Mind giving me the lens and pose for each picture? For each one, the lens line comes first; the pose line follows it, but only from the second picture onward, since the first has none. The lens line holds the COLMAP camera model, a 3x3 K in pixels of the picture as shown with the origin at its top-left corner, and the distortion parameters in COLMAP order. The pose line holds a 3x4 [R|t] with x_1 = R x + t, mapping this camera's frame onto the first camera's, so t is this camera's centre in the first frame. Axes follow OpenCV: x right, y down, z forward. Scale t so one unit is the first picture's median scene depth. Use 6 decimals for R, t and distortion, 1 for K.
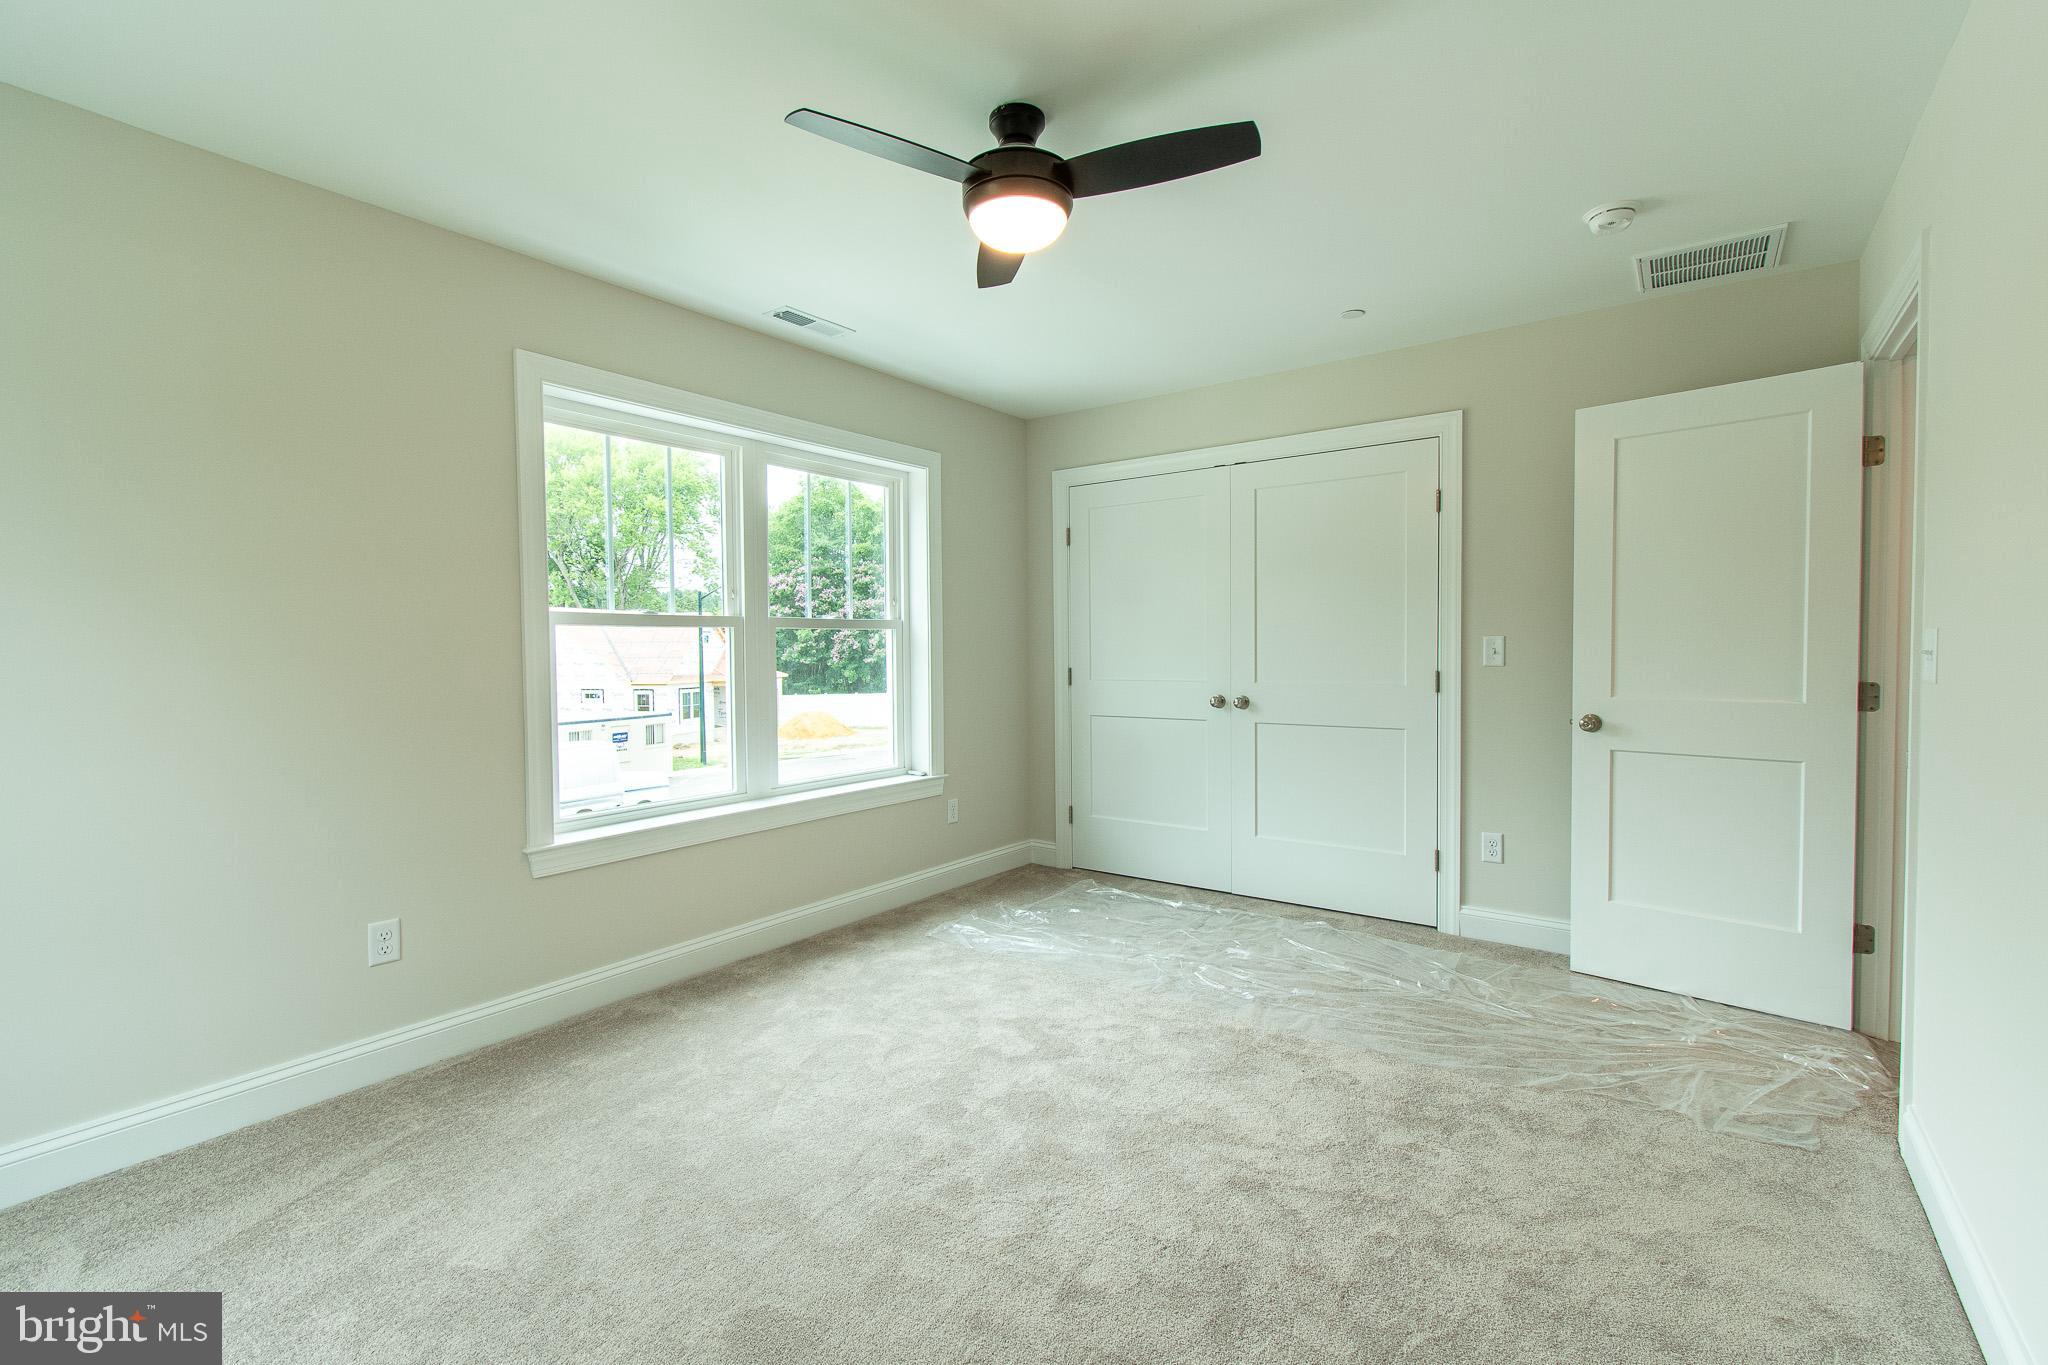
lens RADIAL K [[902.0, 0, 1025.7], [0, 902.0, 687.0], [0, 0, 1]] dist [0.000119, 0.000252]
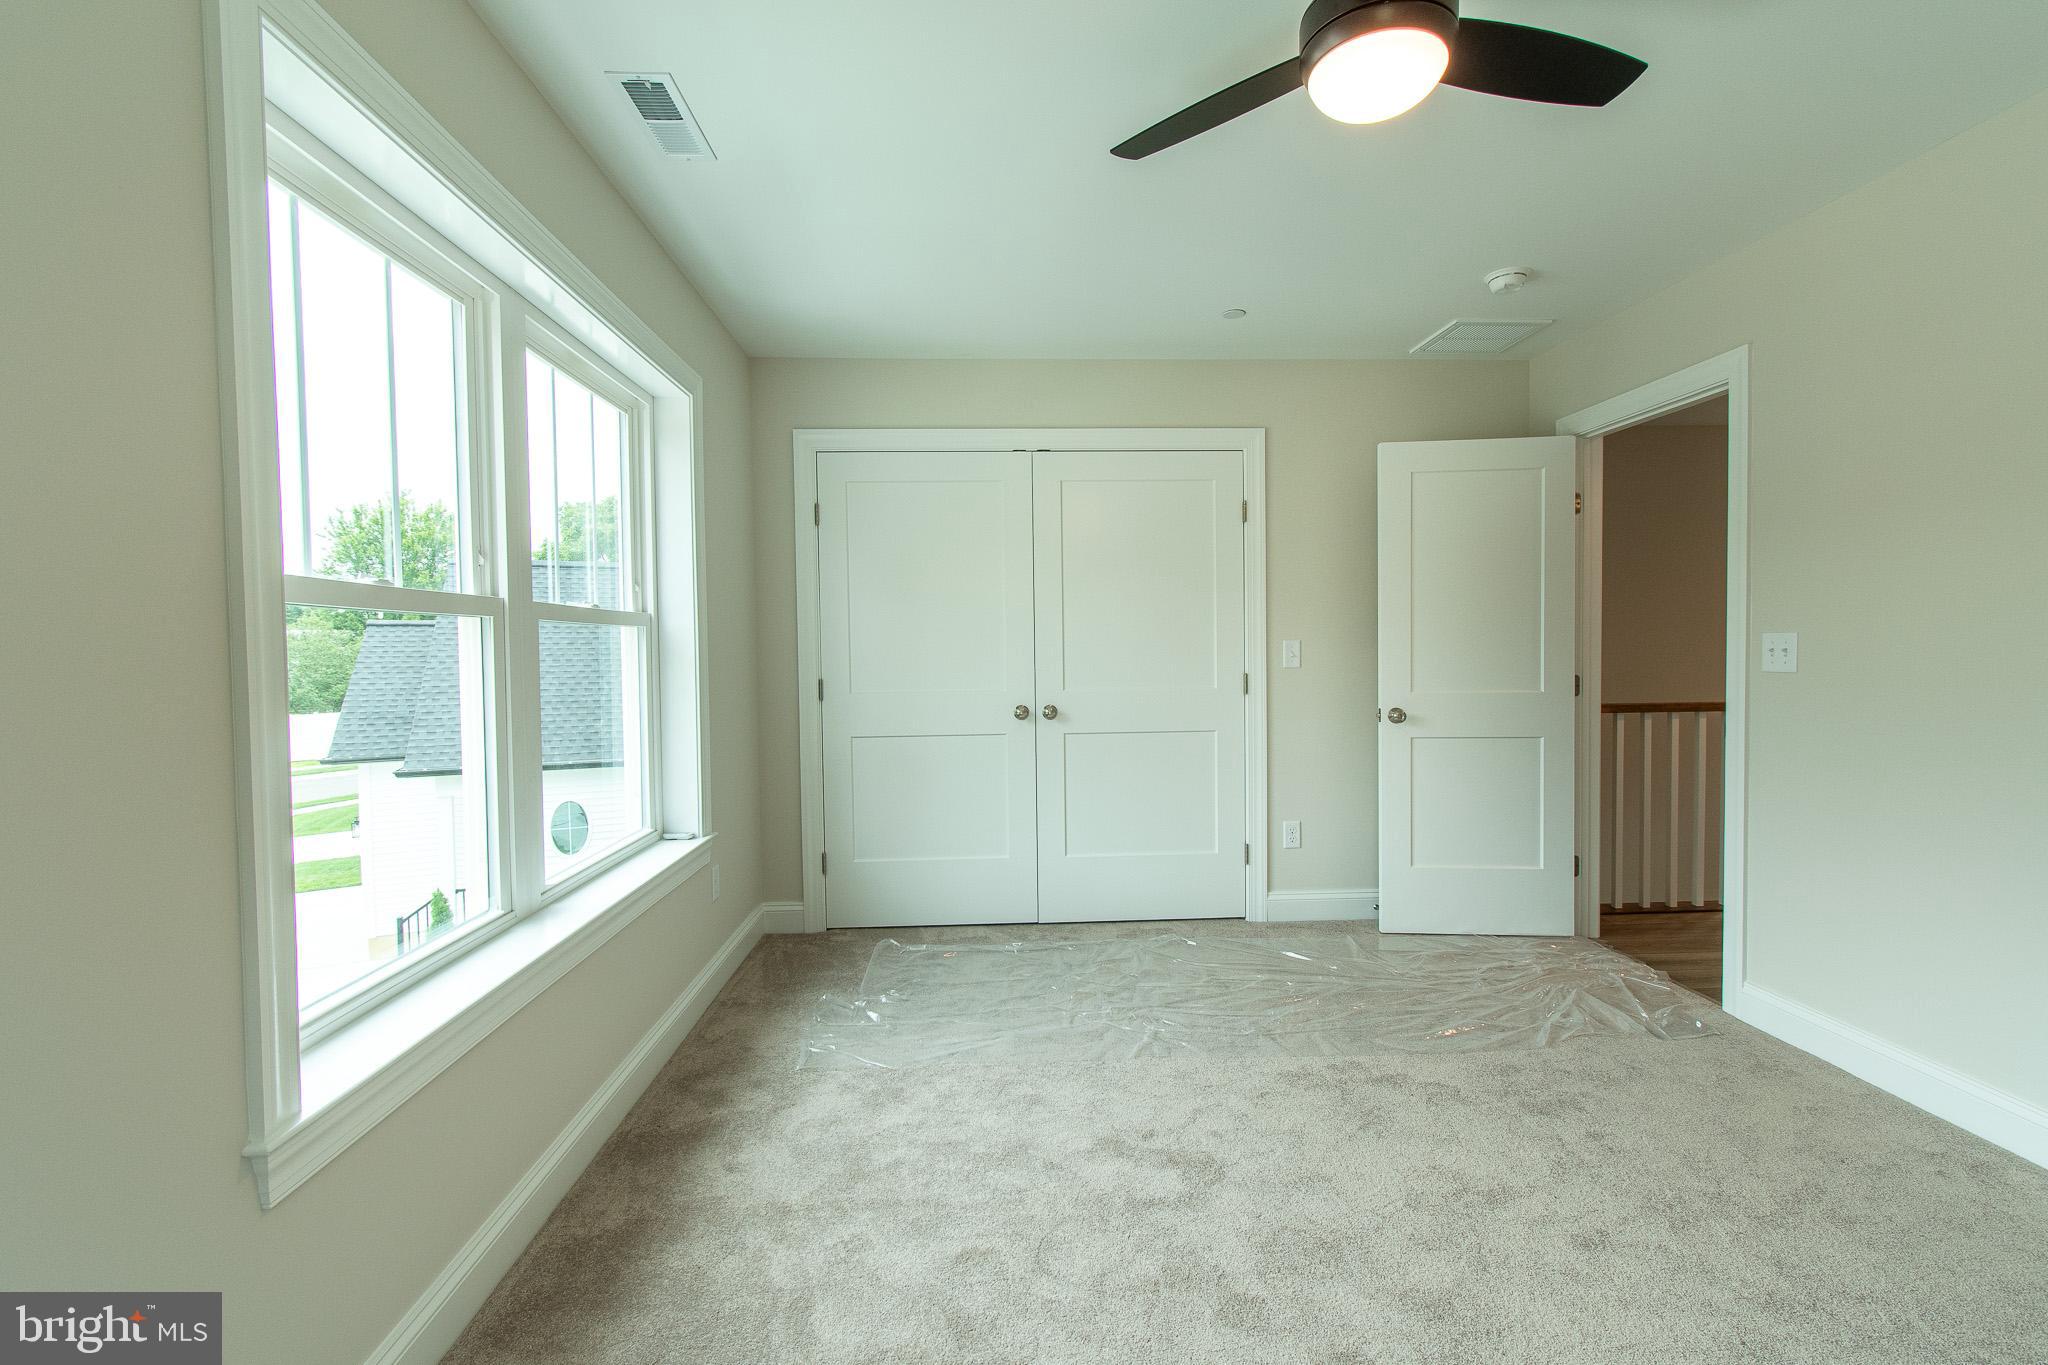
lens RADIAL K [[902.0, 0, 1025.0], [0, 902.0, 684.6], [0, 0, 1]] dist [0.000119, 0.000252]
pose [[0.773578, -0.026155, 0.633161, -0.419057], [0.033585, 0.999436, 0.000252, -0.013948], [-0.632810, 0.021070, 0.774020, 0.358718]]
